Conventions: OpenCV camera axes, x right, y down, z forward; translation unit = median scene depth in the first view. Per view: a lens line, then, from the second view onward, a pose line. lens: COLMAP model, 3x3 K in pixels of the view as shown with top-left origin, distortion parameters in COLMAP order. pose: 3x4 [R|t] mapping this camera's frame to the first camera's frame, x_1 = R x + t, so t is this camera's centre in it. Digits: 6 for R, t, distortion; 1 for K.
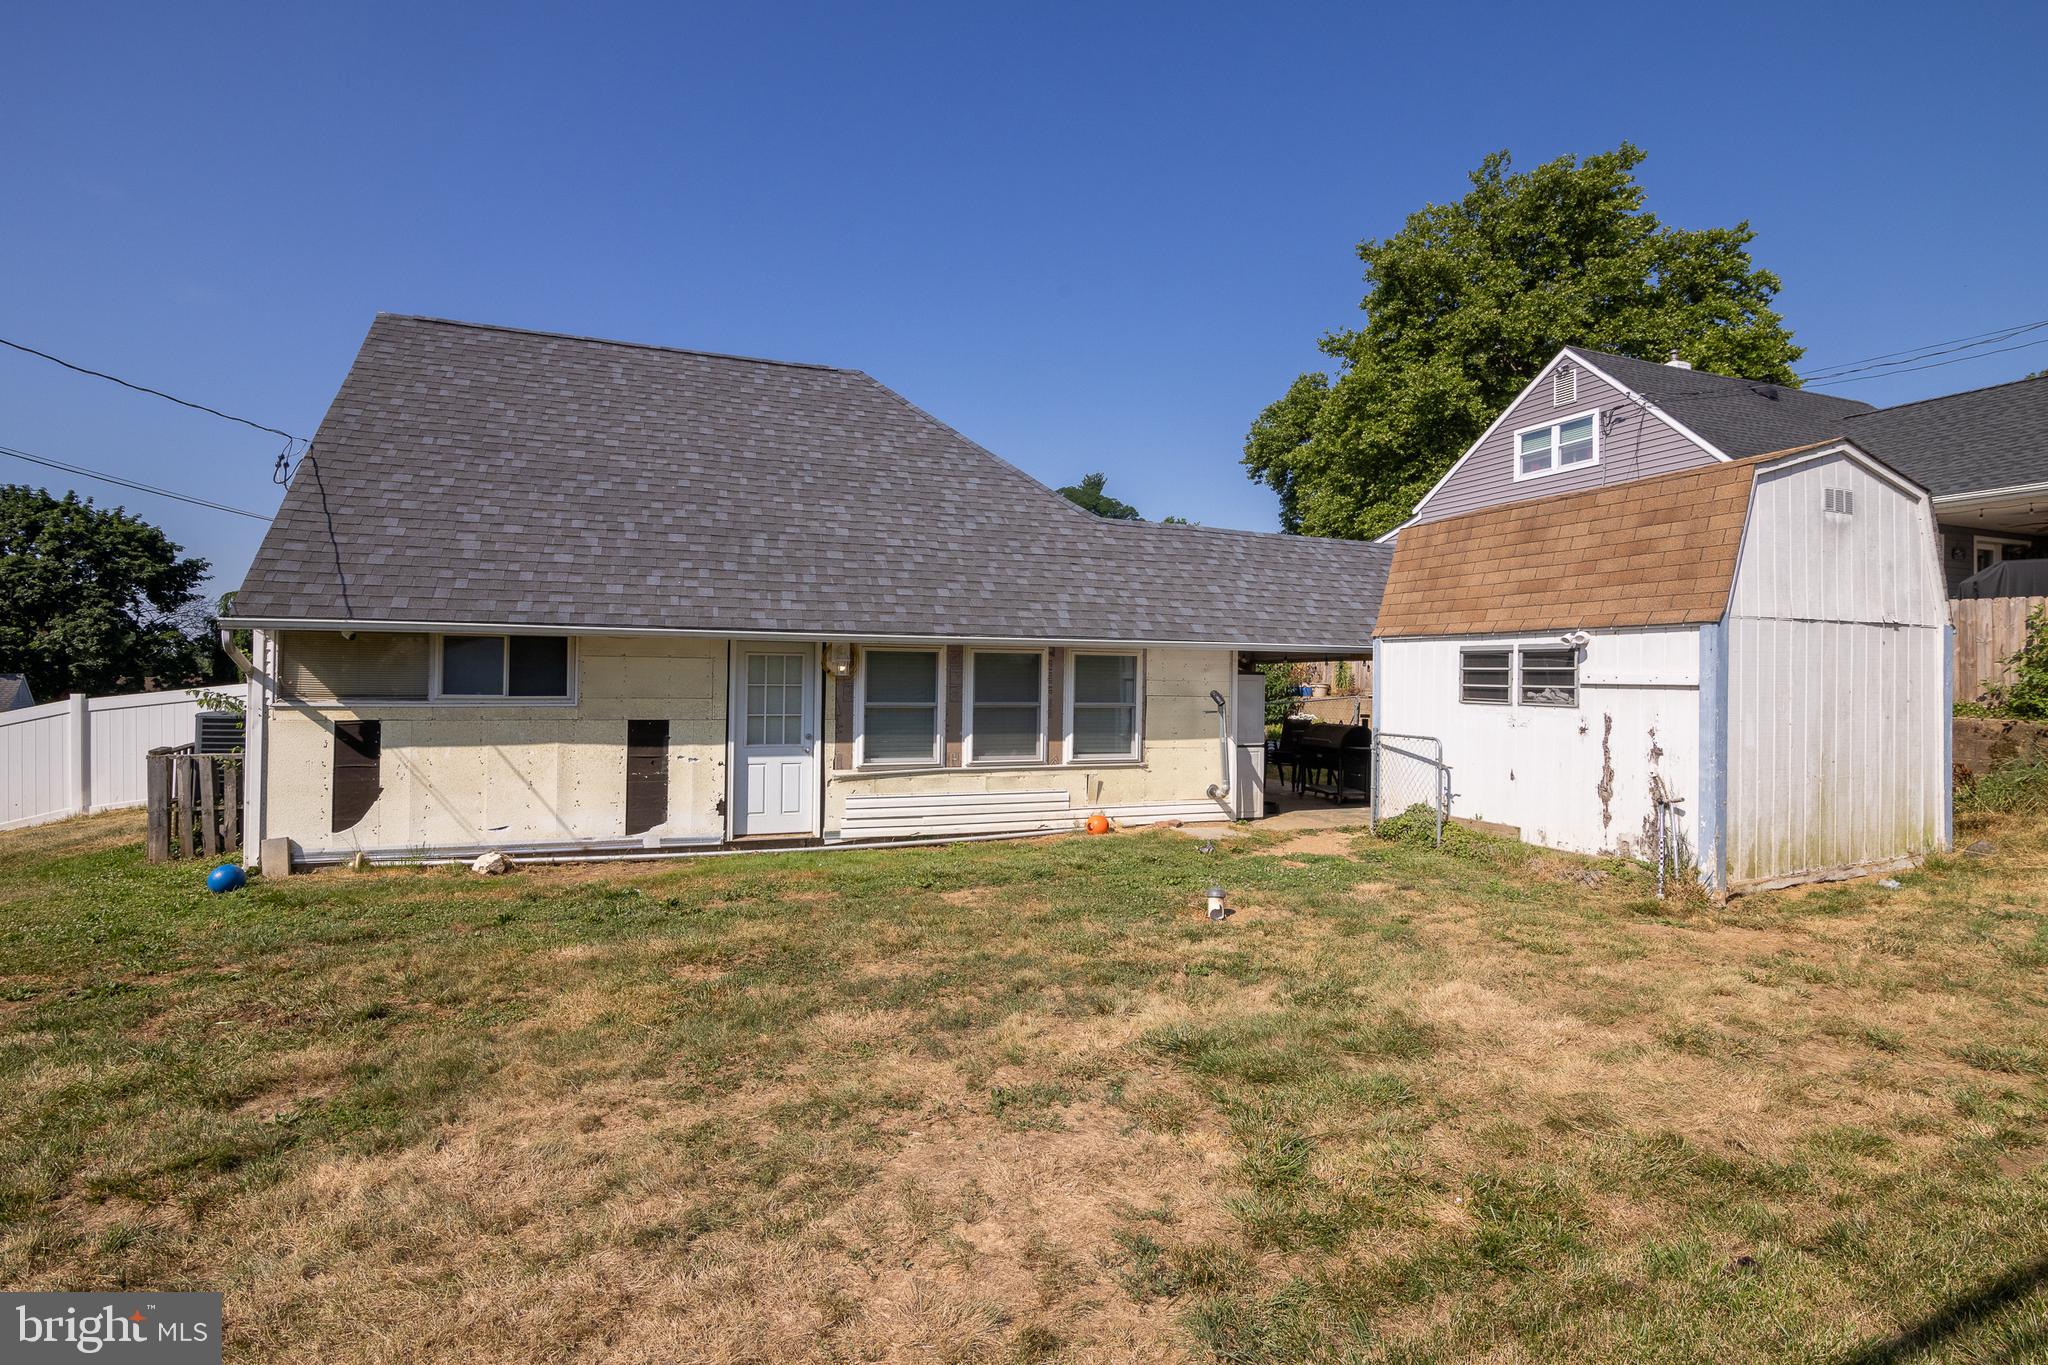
lens RADIAL K [[948.2, 0, 1067.5], [0, 948.2, 655.3], [0, 0, 1]] dist [-0.019699, -0.000048]
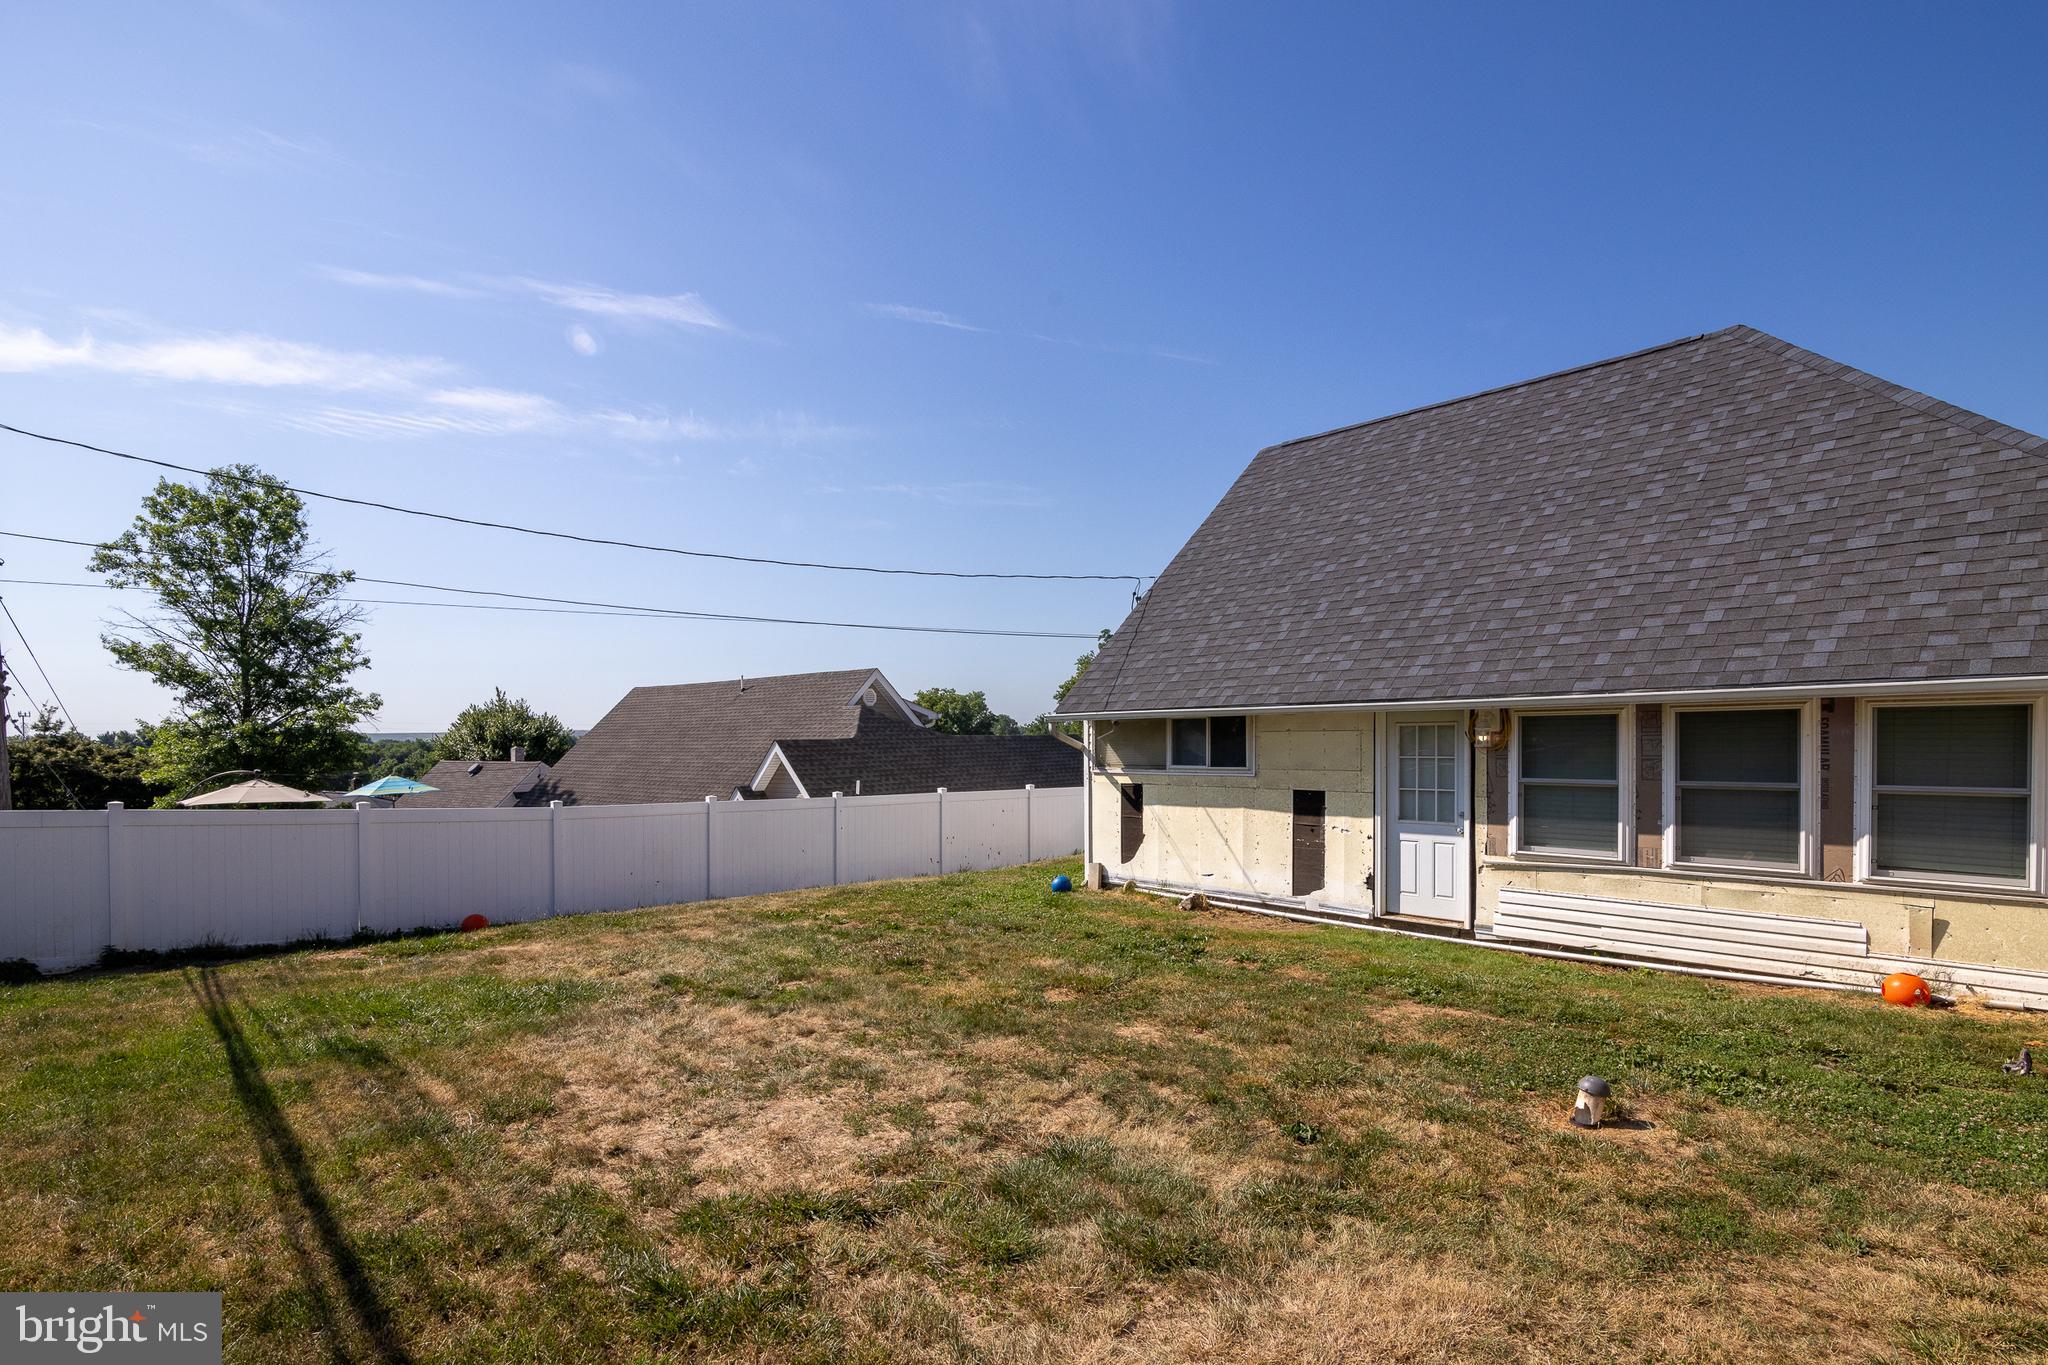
lens RADIAL K [[1027.2, 0, 1020.1], [0, 1027.2, 743.8], [0, 0, 1]] dist [-0.025965, -0.000547]
pose [[0.326223, -0.007717, -0.945261, 0.514007], [0.037749, 0.999275, 0.004869, -0.001746], [0.944539, -0.037271, 0.326278, 0.303039]]
